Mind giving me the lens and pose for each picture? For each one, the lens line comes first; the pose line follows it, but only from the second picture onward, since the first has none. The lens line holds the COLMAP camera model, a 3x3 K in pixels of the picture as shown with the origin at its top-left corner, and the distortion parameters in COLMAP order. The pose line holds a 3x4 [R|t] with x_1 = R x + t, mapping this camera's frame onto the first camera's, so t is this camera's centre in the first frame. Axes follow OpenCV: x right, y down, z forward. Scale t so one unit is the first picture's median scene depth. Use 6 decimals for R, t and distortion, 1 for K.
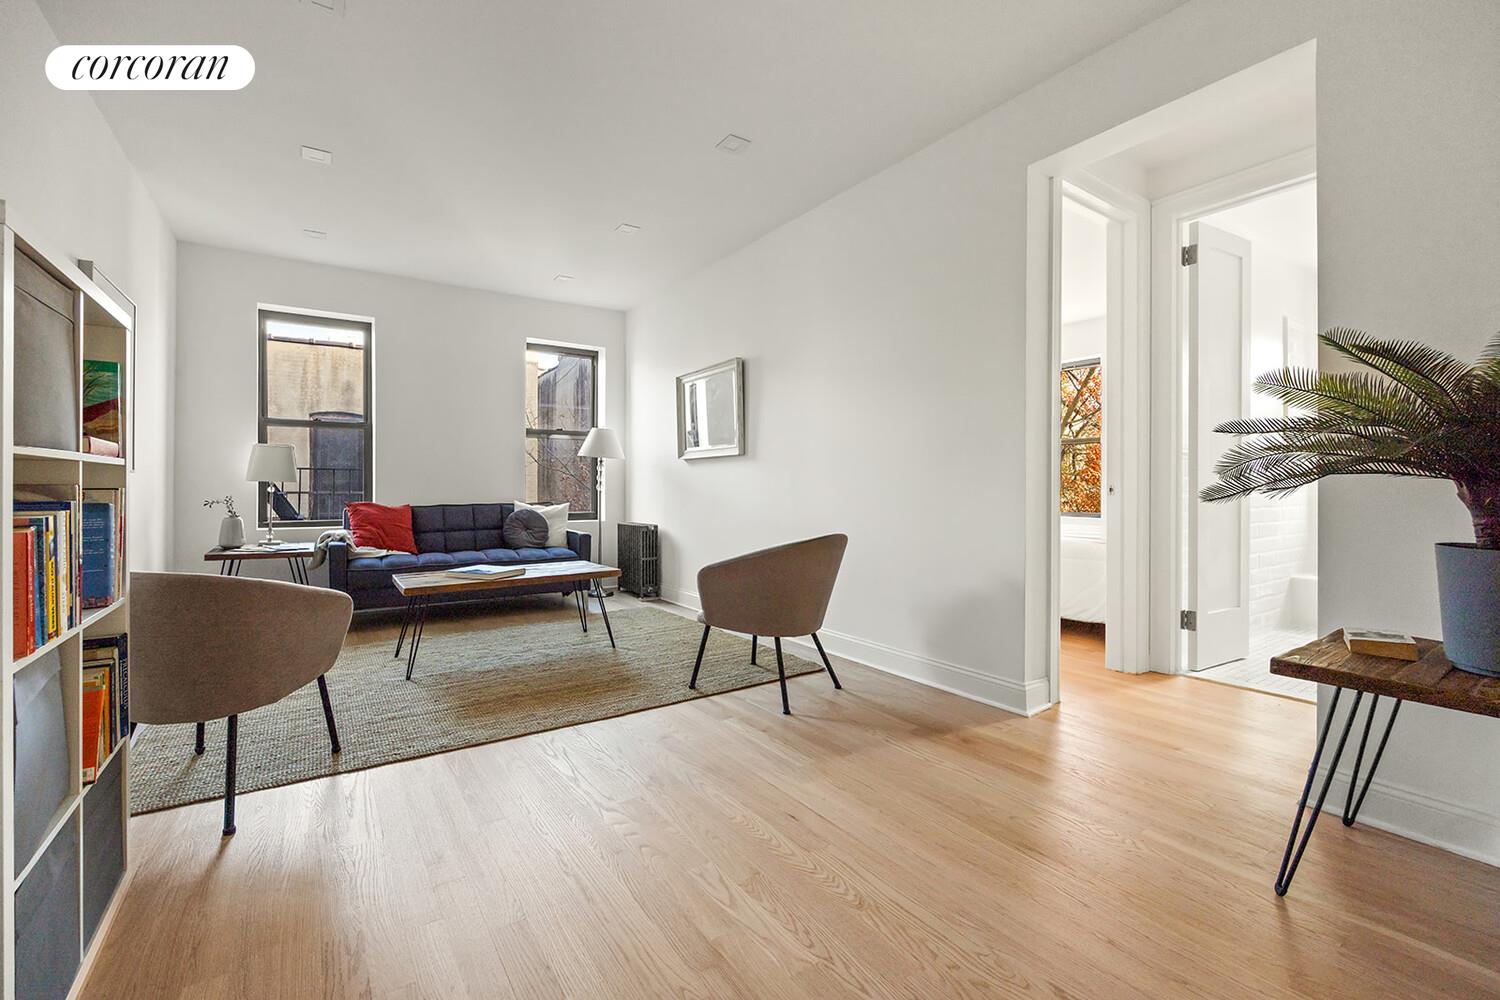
lens RADIAL K [[622.9, 0, 748.5], [0, 622.9, 491.0], [0, 0, 1]] dist [0.000545, 0.000160]
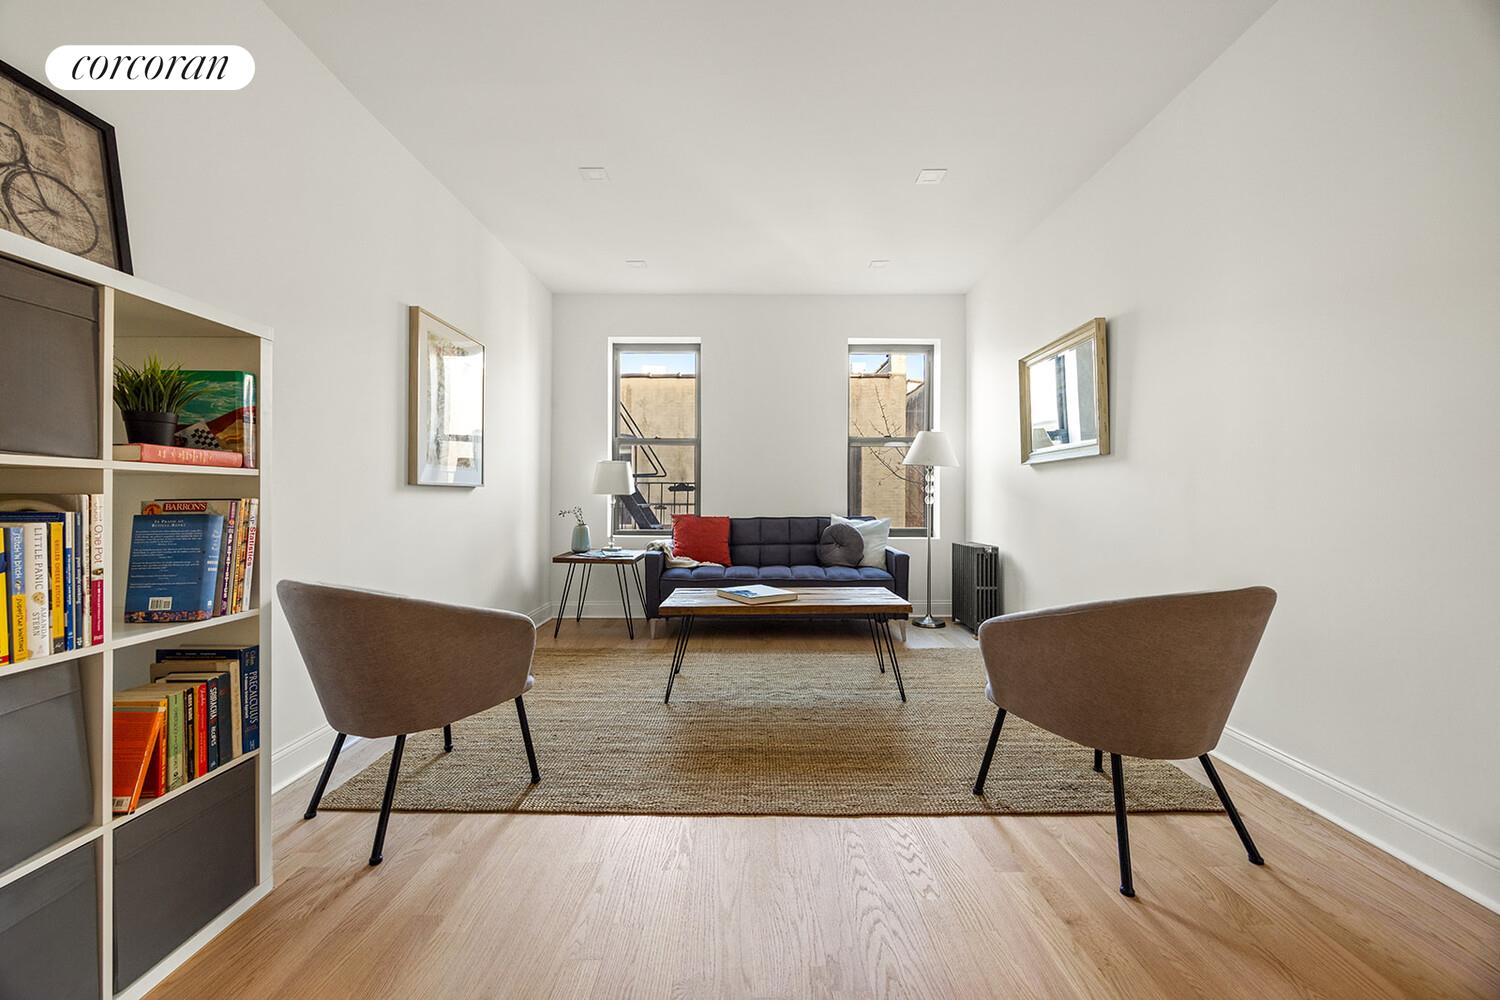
lens RADIAL K [[615.4, 0, 750.0], [0, 615.4, 500.0], [0, 0, 1]] dist [-0.002284, 0.000372]
pose [[0.818334, 0.001468, -0.574740, 0.072223], [-0.005253, 0.999974, -0.004925, -0.000766], [0.574718, 0.007049, 0.818321, 0.236819]]
